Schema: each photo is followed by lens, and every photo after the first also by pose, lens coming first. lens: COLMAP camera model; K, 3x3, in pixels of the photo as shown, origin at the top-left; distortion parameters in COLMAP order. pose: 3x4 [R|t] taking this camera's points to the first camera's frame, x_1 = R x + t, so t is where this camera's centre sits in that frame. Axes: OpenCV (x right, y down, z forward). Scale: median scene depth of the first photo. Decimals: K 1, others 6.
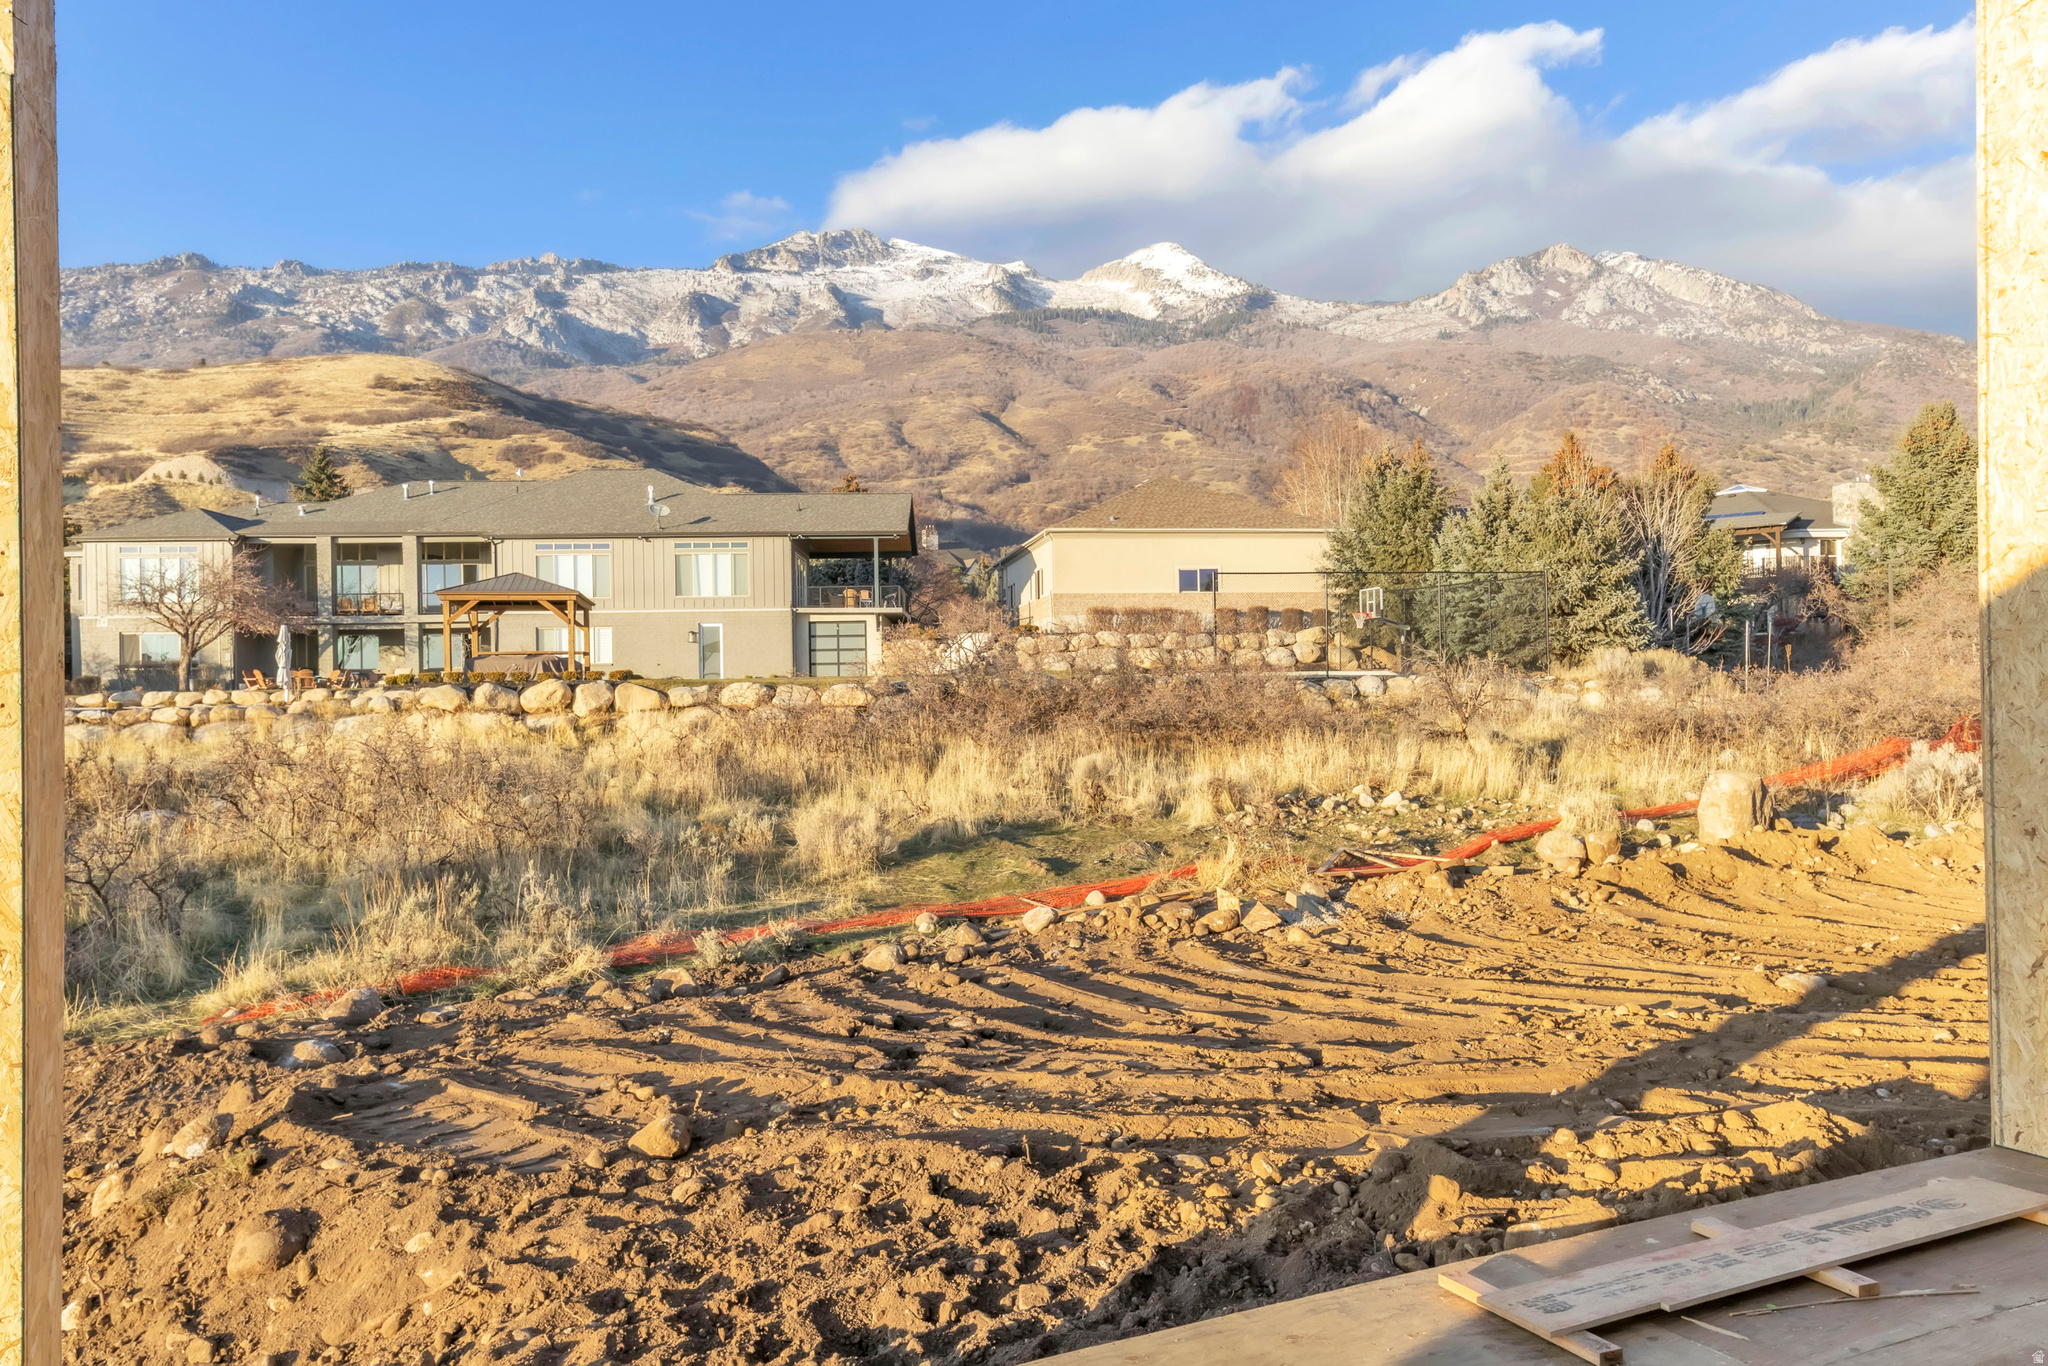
lens RADIAL K [[1380.4, 0, 1014.5], [0, 1380.4, 694.8], [0, 0, 1]] dist [0.065930, -0.009557]
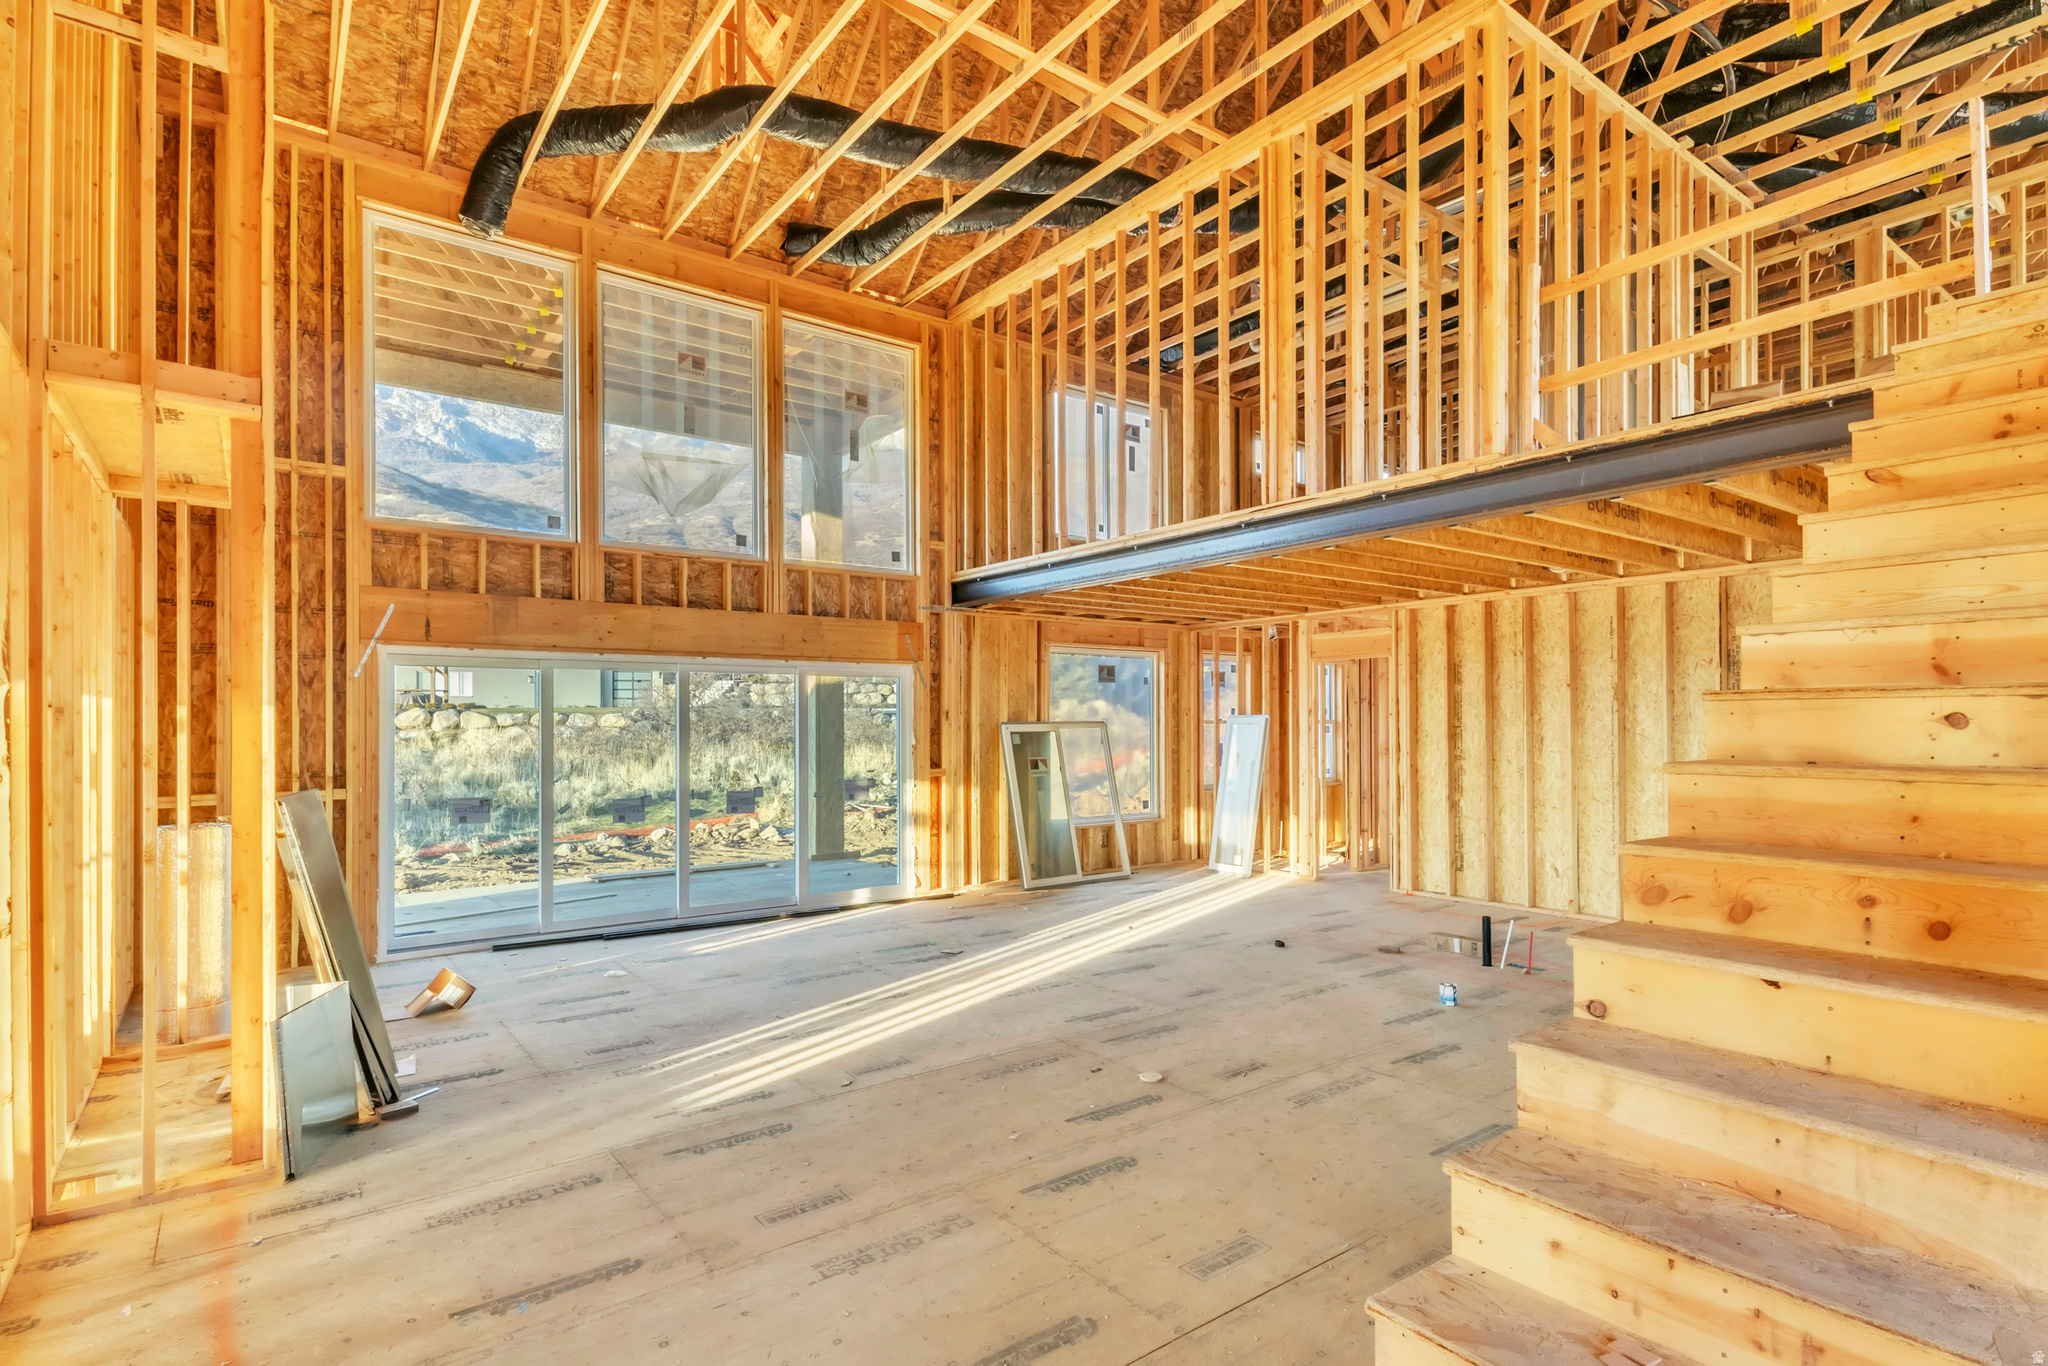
lens RADIAL K [[990.3, 0, 1018.2], [0, 990.3, 714.4], [0, 0, 1]] dist [0.025962, 0.000495]
pose [[0.981117, 0.013840, 0.192918, 0.099980], [-0.013006, 0.999900, -0.005589, -0.005254], [-0.192976, 0.002975, 0.981199, -0.212936]]
